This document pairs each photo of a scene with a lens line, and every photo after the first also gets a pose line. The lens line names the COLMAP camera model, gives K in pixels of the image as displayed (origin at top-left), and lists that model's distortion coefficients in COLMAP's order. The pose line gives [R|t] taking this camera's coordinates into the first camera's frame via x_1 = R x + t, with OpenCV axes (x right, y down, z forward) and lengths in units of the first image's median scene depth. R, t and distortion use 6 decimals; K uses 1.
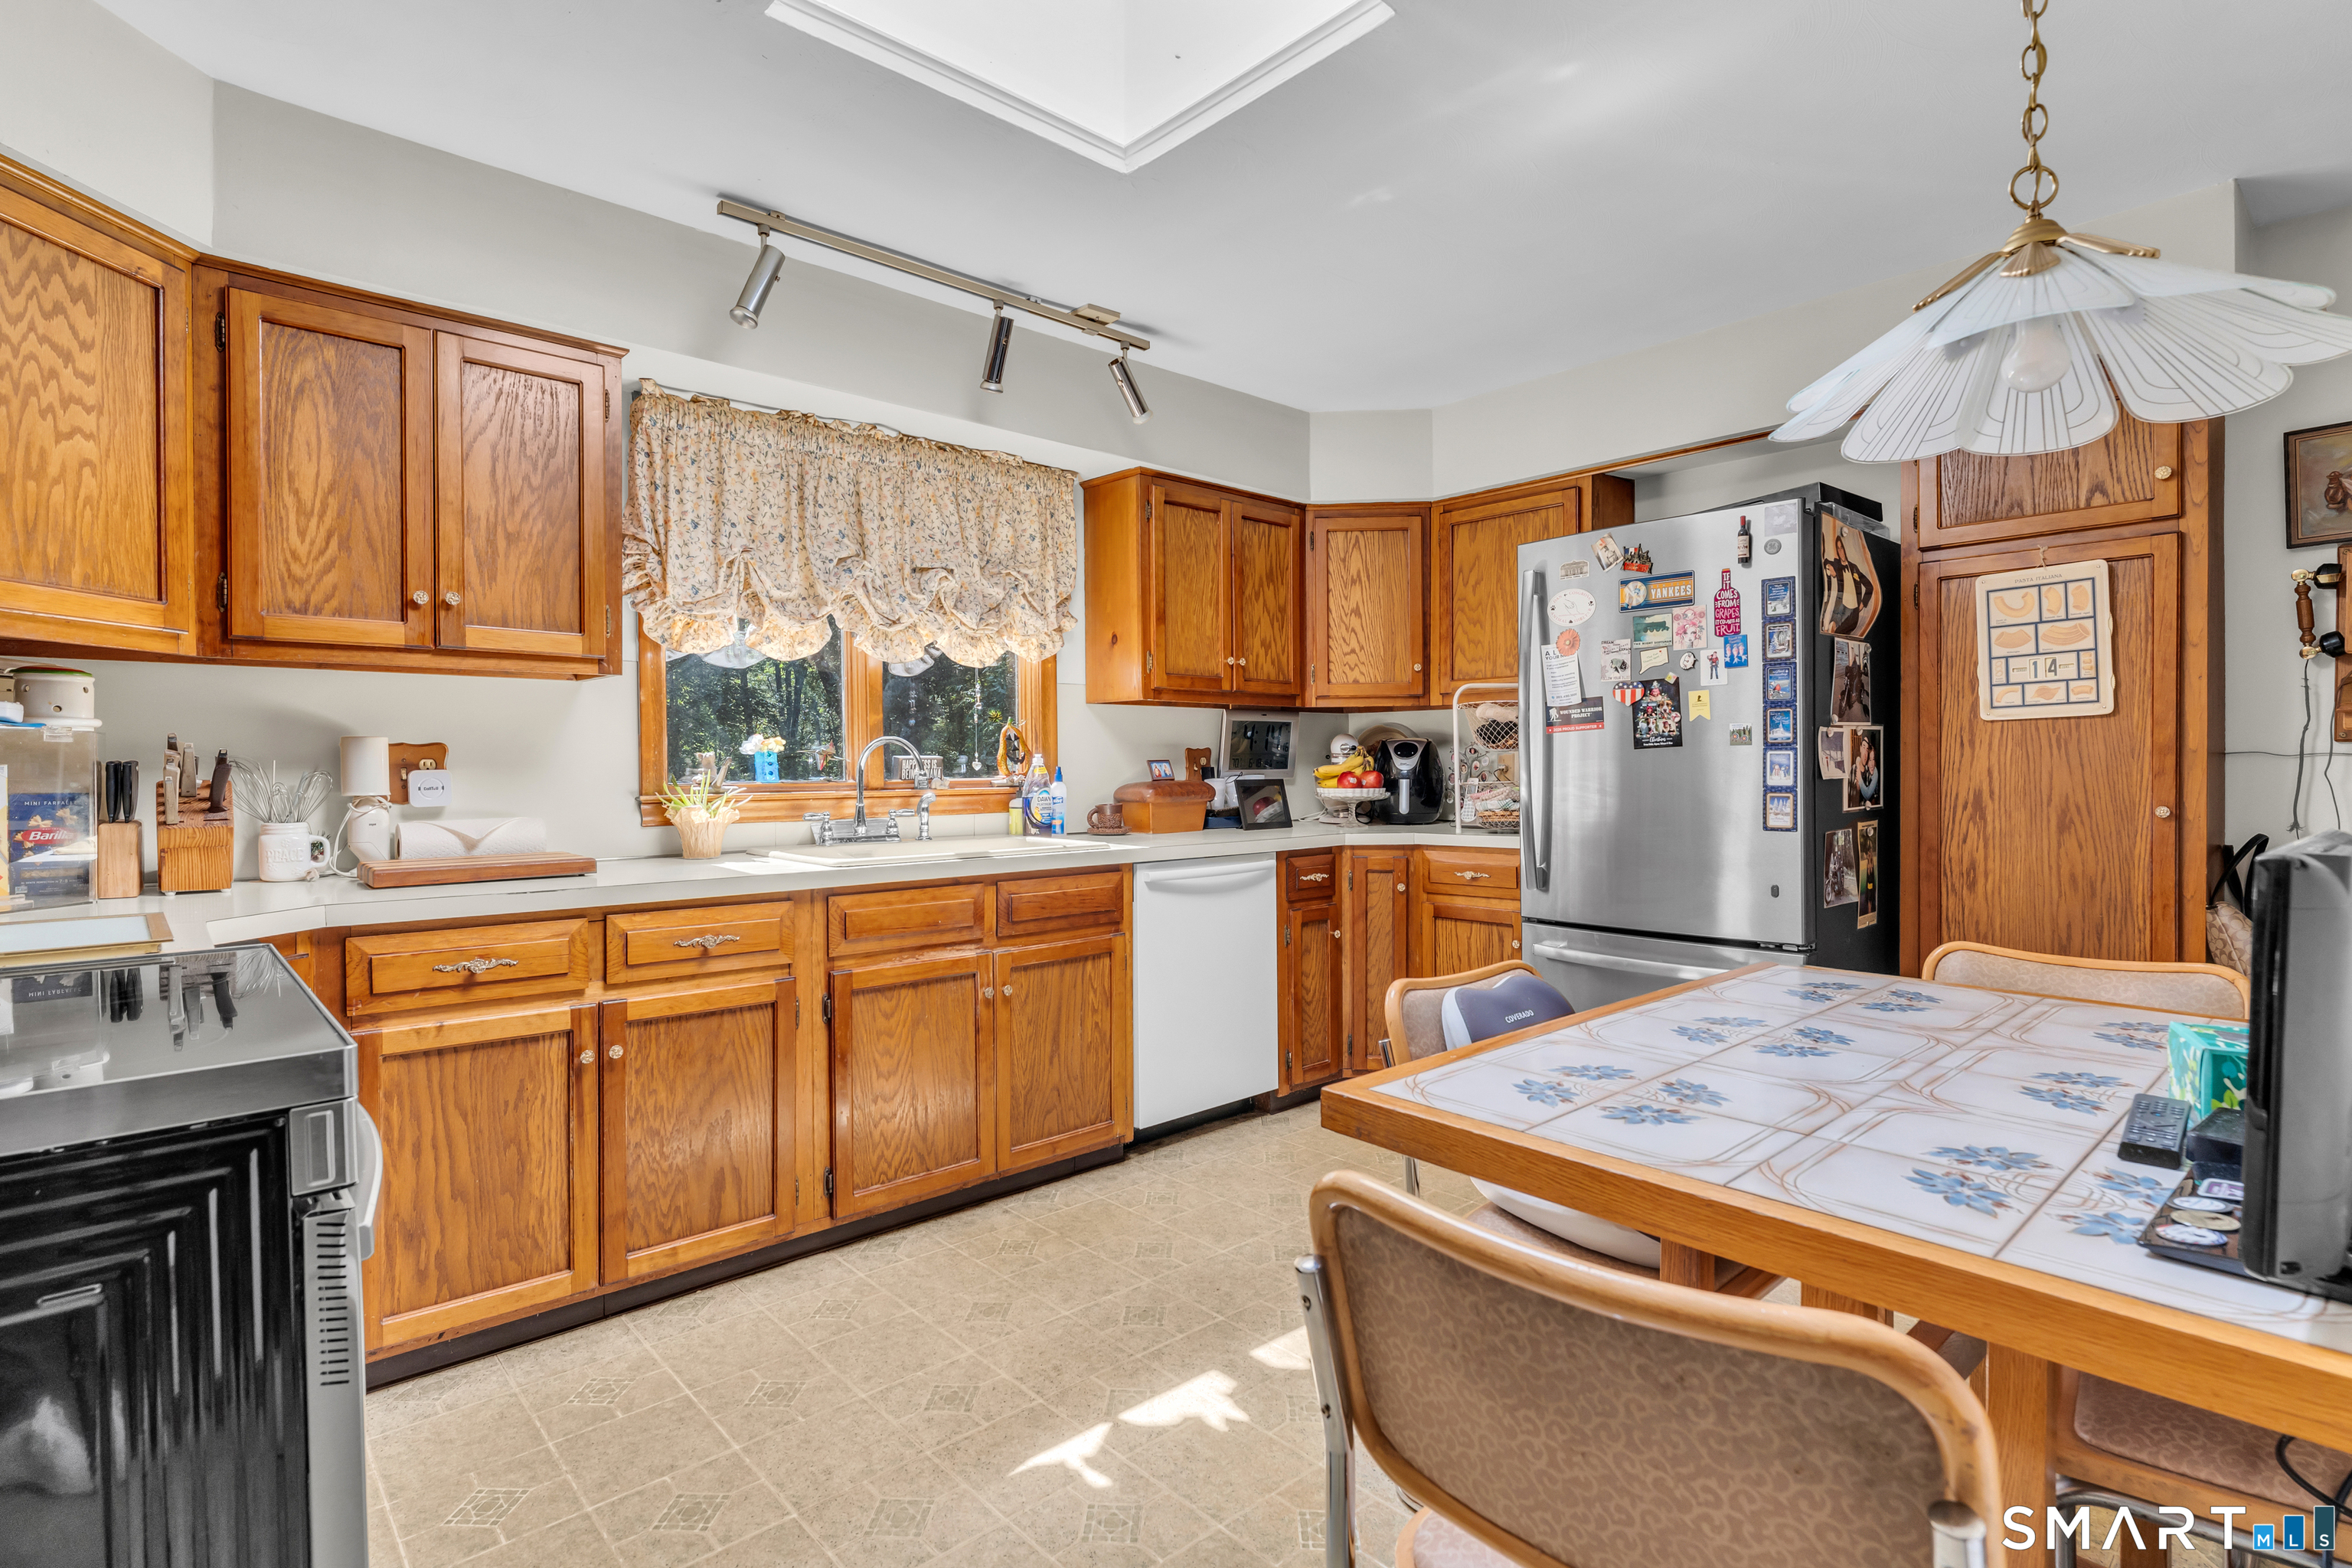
lens RADIAL K [[1124.6, 0, 1164.8], [0, 1124.6, 784.1], [0, 0, 1]] dist [-0.002317, -0.000953]
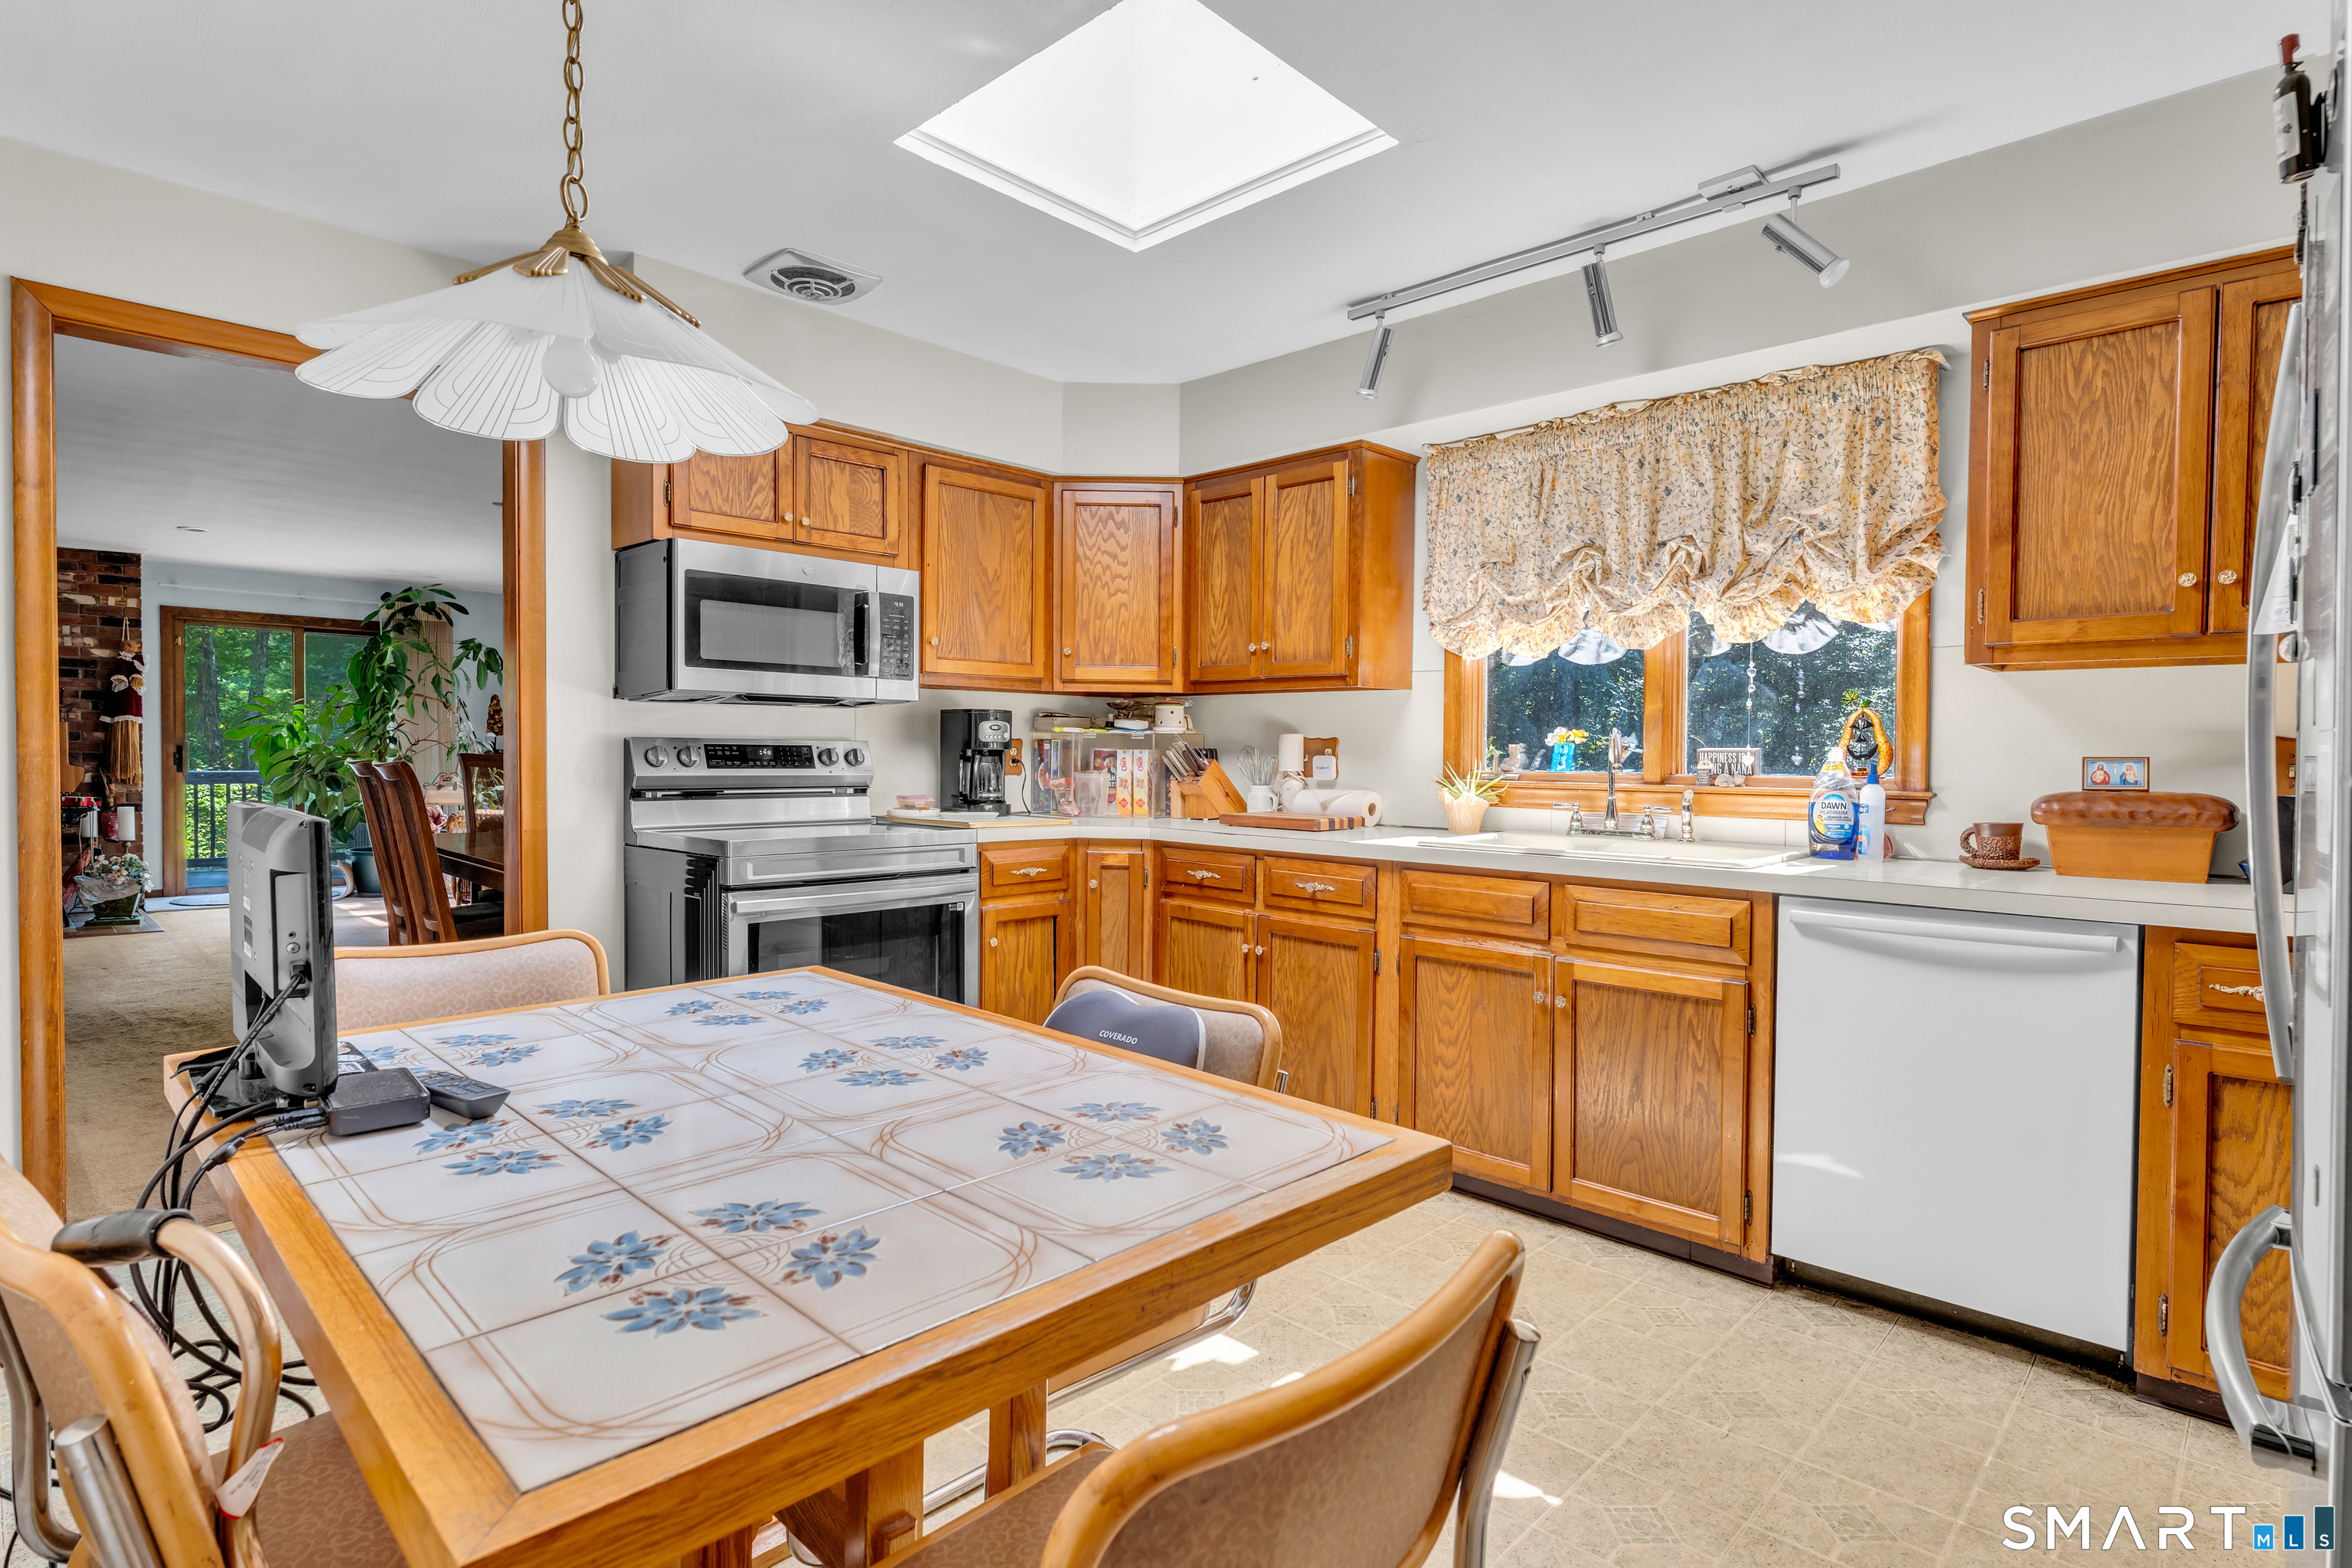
lens RADIAL K [[1181.0, 0, 1176.0], [0, 1181.0, 784.0], [0, 0, 1]] dist [-0.001470, -0.000618]
pose [[0.074102, 0.034254, -0.996662, 0.828871], [-0.027167, 0.999108, 0.032318, -0.018903], [0.996881, 0.024682, 0.074967, 0.630871]]
